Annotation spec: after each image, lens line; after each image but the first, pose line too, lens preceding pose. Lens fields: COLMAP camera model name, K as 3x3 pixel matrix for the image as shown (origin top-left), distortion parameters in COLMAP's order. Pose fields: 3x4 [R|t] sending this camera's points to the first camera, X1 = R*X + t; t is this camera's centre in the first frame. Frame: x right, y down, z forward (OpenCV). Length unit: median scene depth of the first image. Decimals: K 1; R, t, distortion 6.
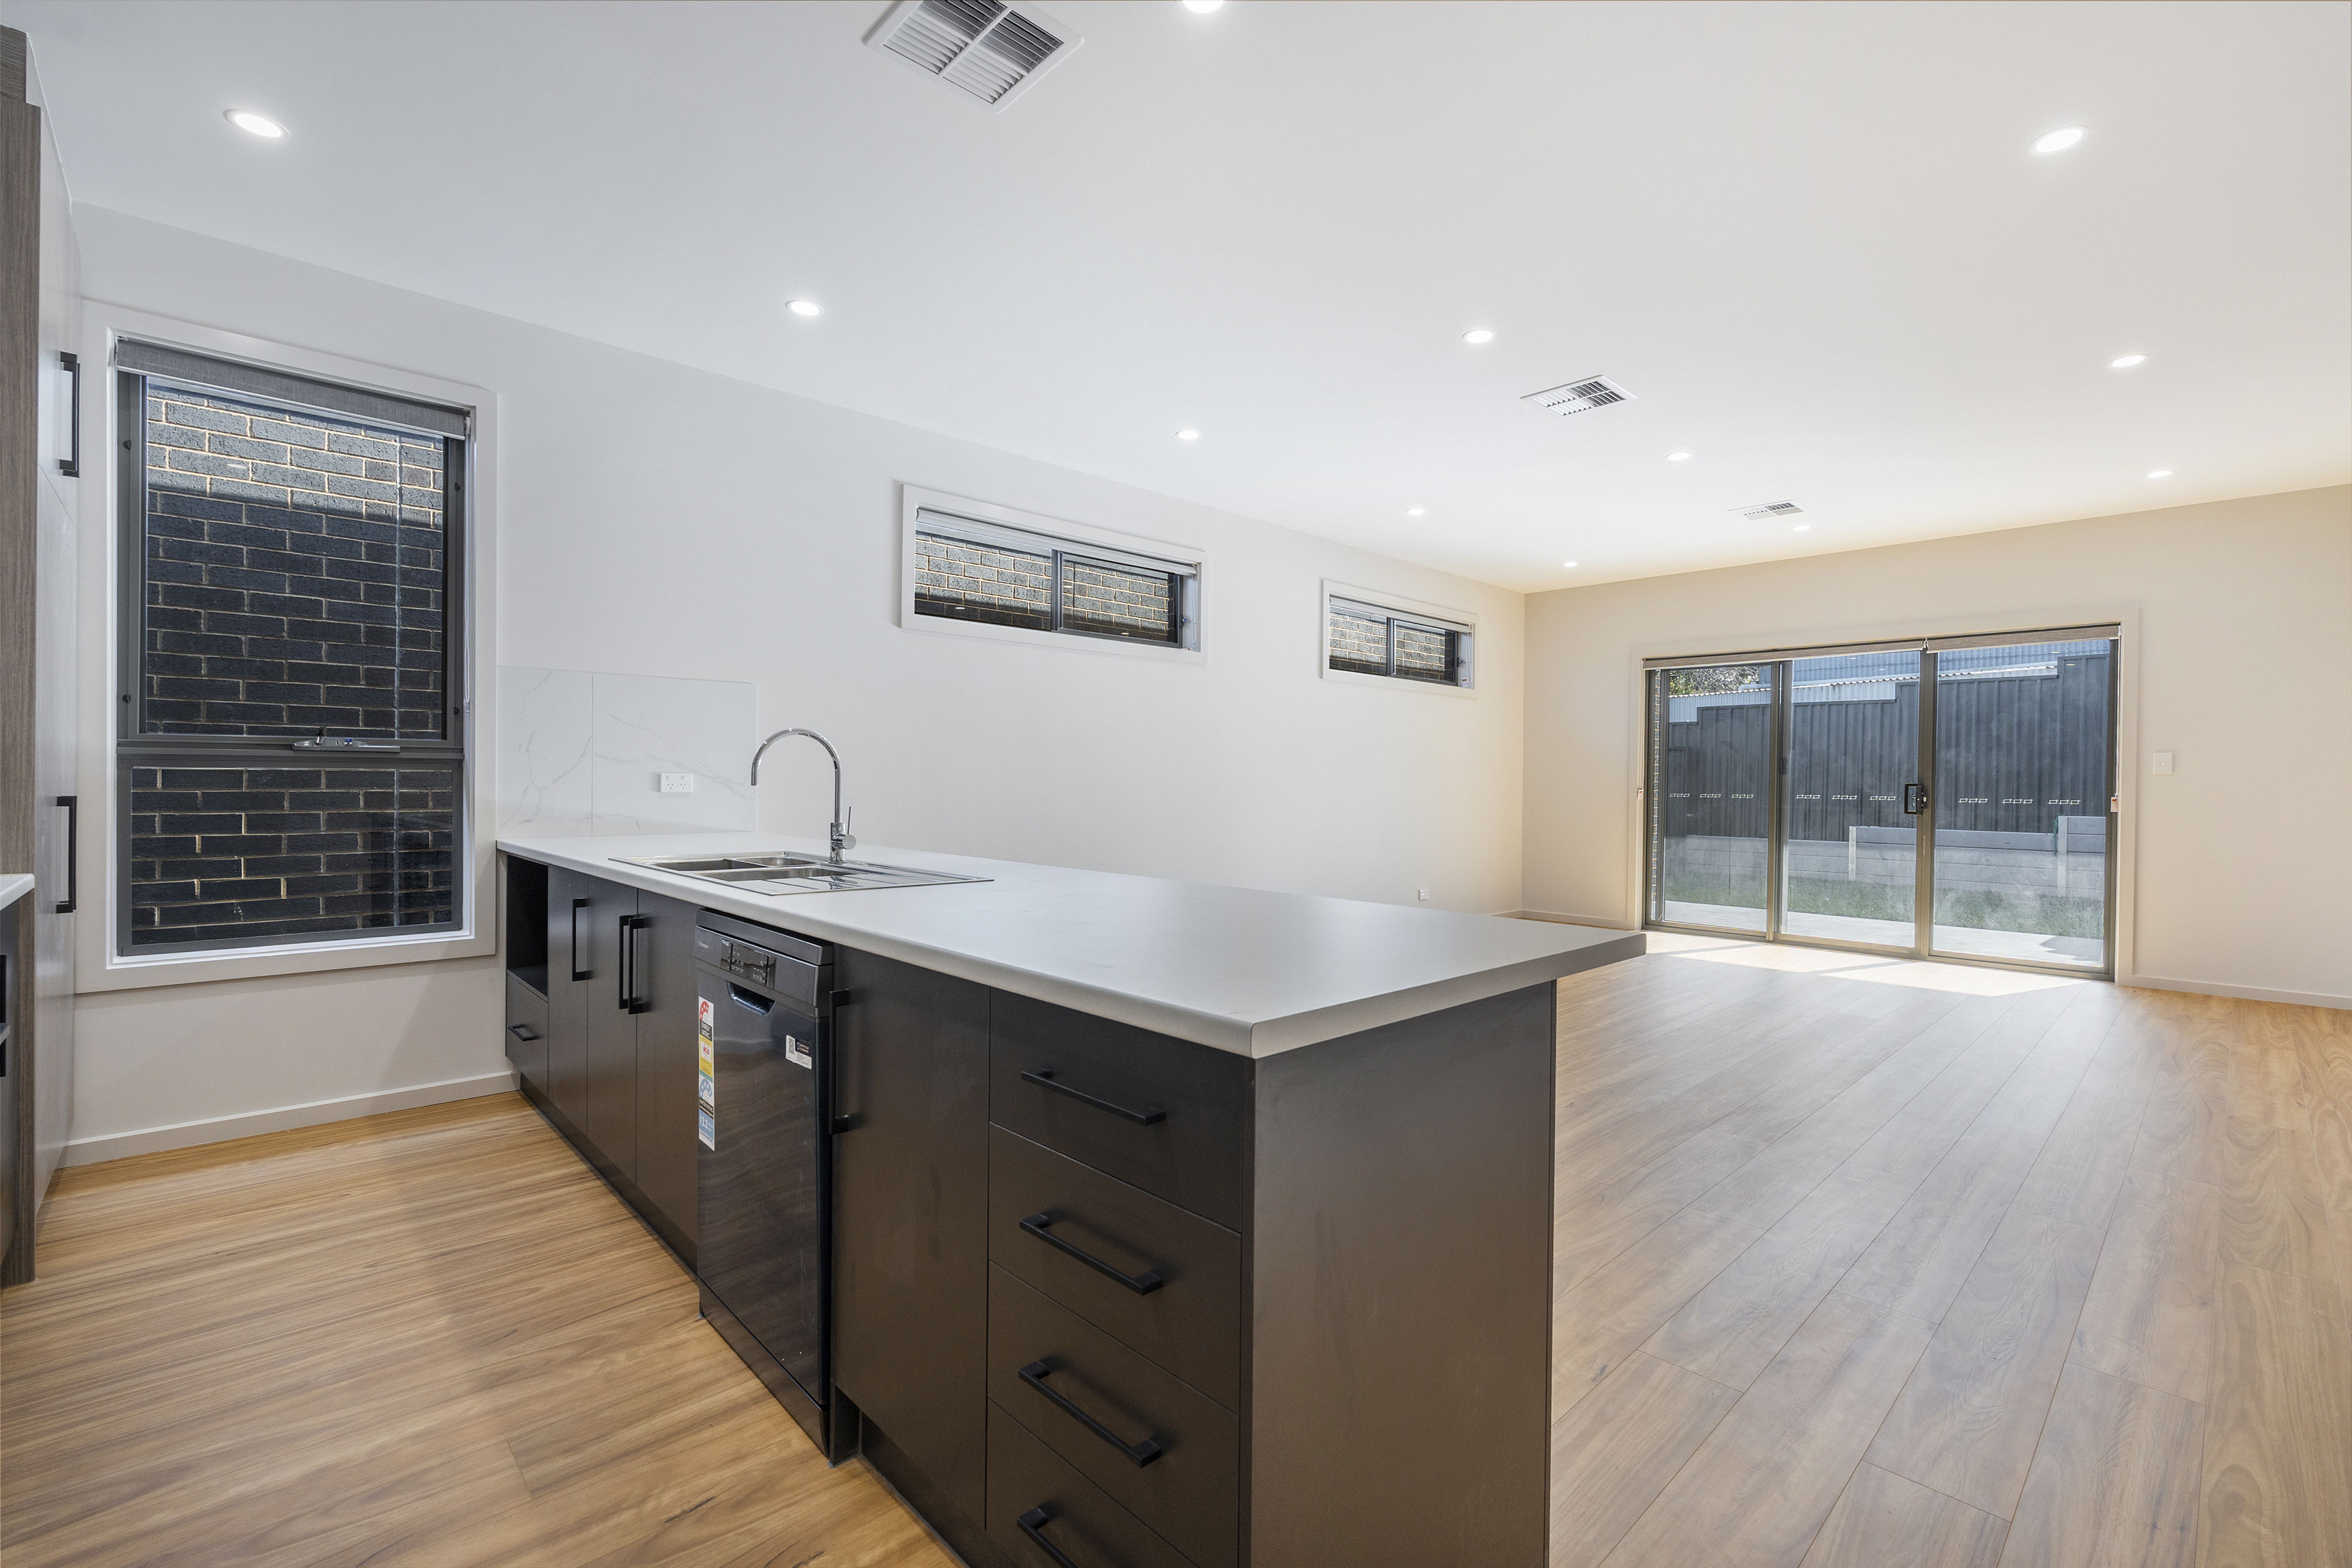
lens RADIAL K [[1022.0, 0, 1173.2], [0, 1022.0, 785.1], [0, 0, 1]] dist [-0.000619, -0.000088]
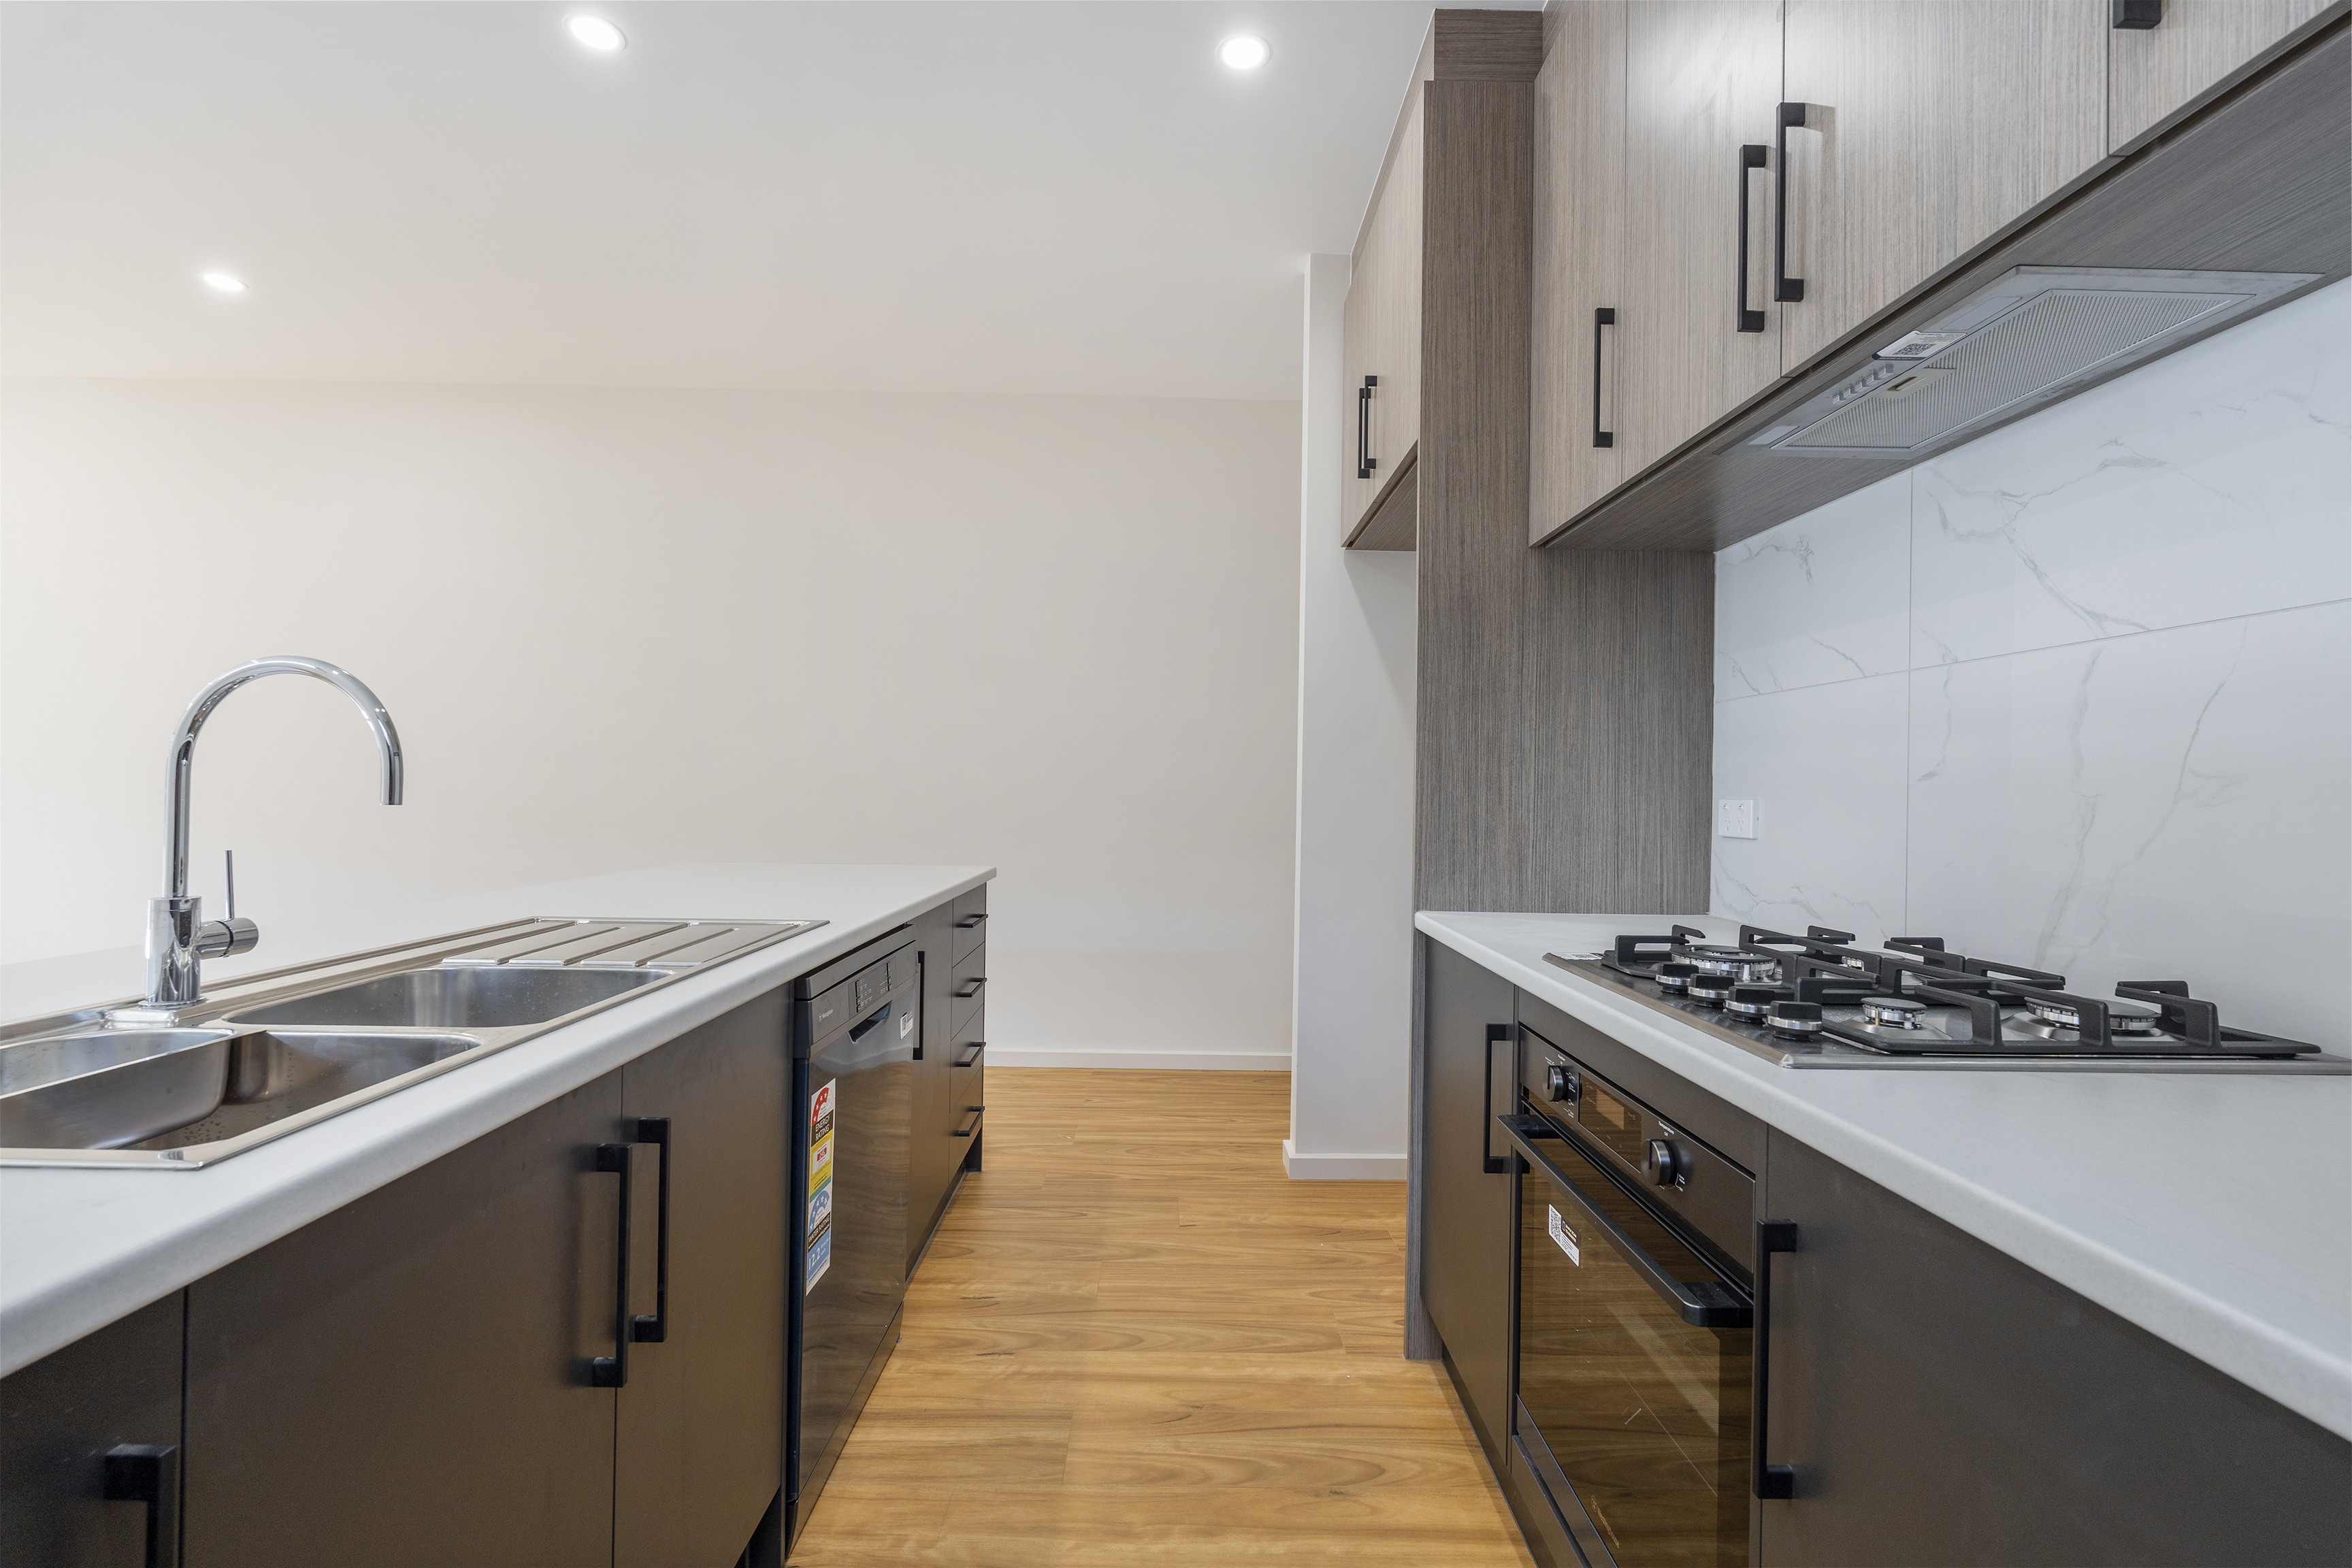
lens RADIAL K [[1022.0, 0, 1174.4], [0, 1022.0, 785.2], [0, 0, 1]] dist [-0.000619, -0.000088]
pose [[-0.734020, -0.012916, 0.679005, -1.395025], [-0.014840, 0.999885, 0.002977, -0.019758], [-0.678965, -0.007891, -0.734128, 1.664532]]
